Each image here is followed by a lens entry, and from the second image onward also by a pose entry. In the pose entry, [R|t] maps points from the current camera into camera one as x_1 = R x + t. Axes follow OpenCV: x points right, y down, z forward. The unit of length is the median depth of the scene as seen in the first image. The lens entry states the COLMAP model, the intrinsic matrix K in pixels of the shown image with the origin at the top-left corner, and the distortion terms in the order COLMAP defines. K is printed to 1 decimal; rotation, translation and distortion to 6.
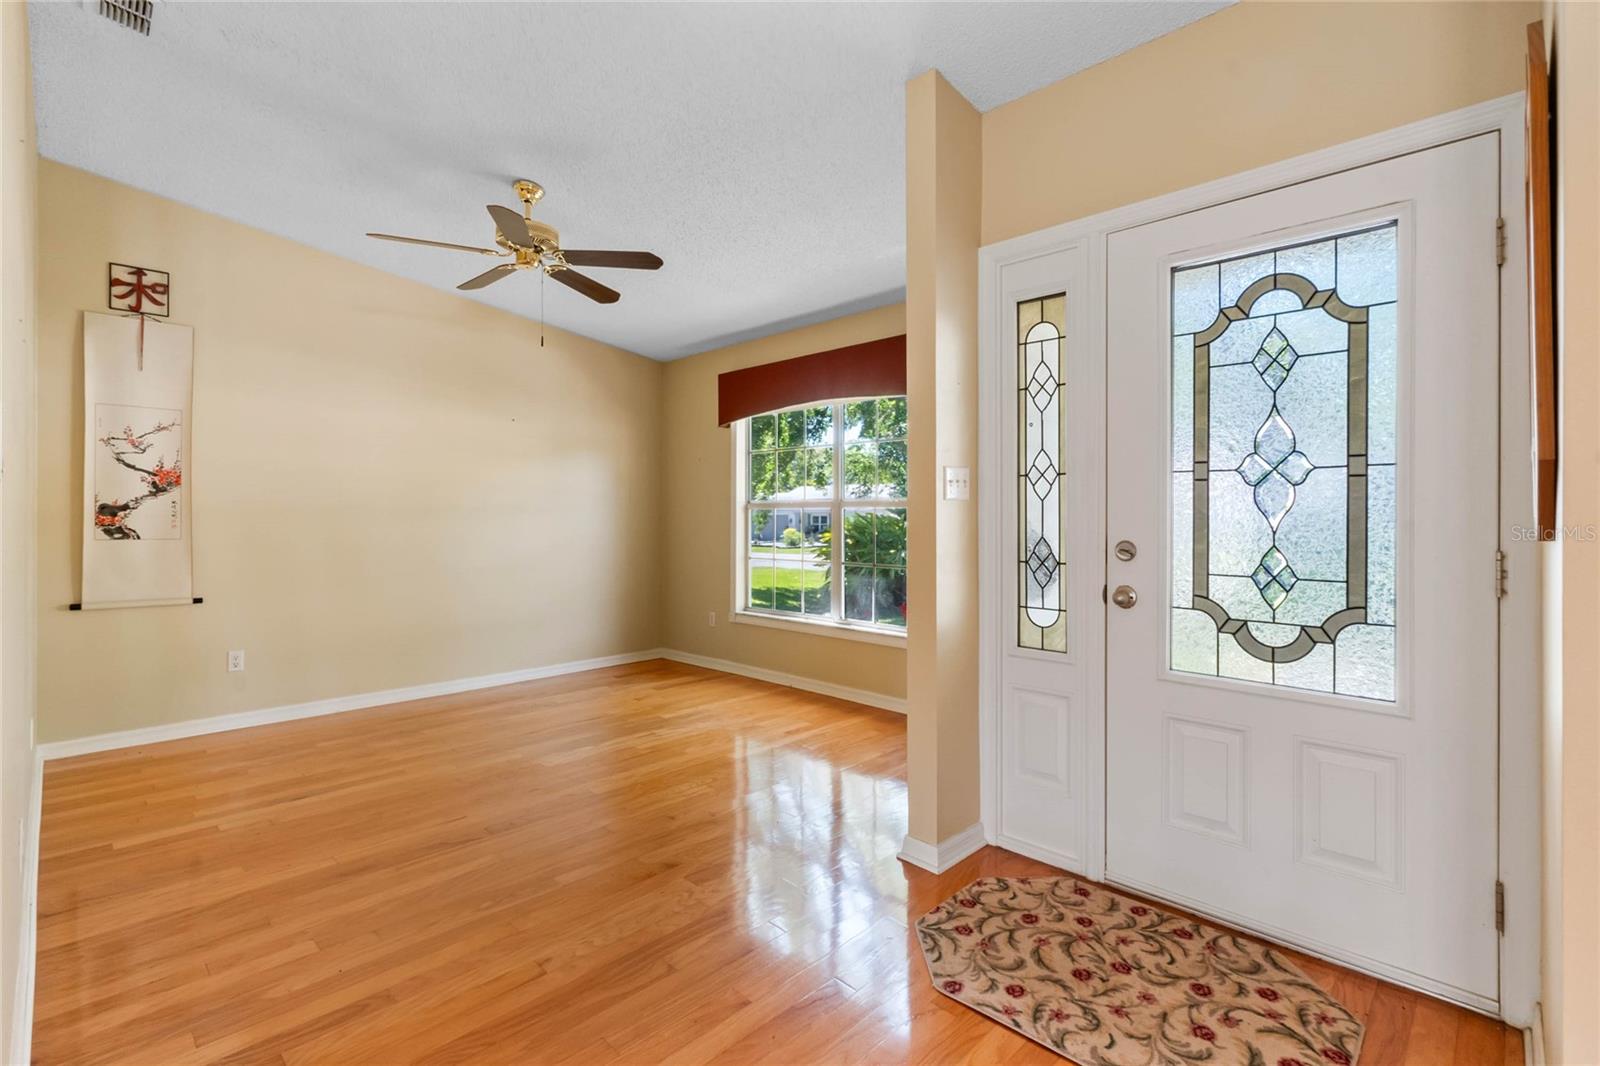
lens RADIAL K [[743.7, 0, 826.3], [0, 743.7, 513.5], [0, 0, 1]] dist [-0.002460, 0.000229]
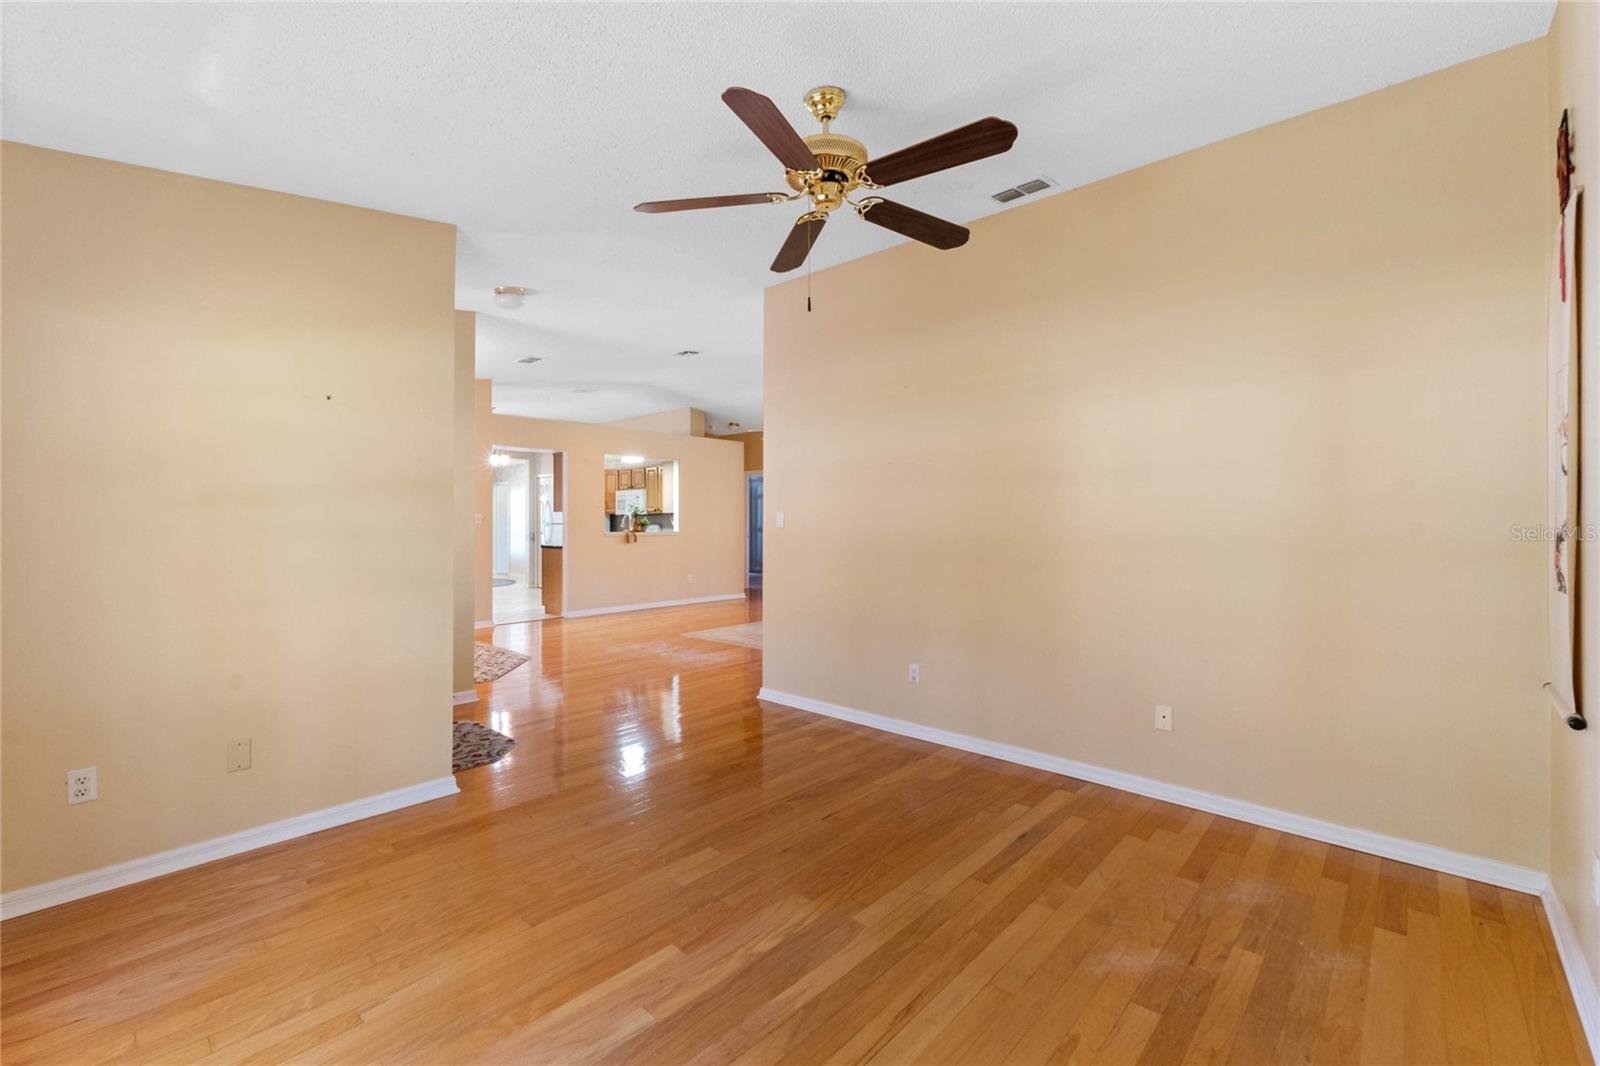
lens RADIAL K [[665.7, 0, 800.5], [0, 665.7, 515.5], [0, 0, 1]] dist [-0.001302, -0.000052]
pose [[-0.999948, -0.000586, -0.010207, -0.342965], [-0.000444, 0.999904, -0.013844, -0.010198], [0.010214, -0.013839, -0.999852, 1.513652]]
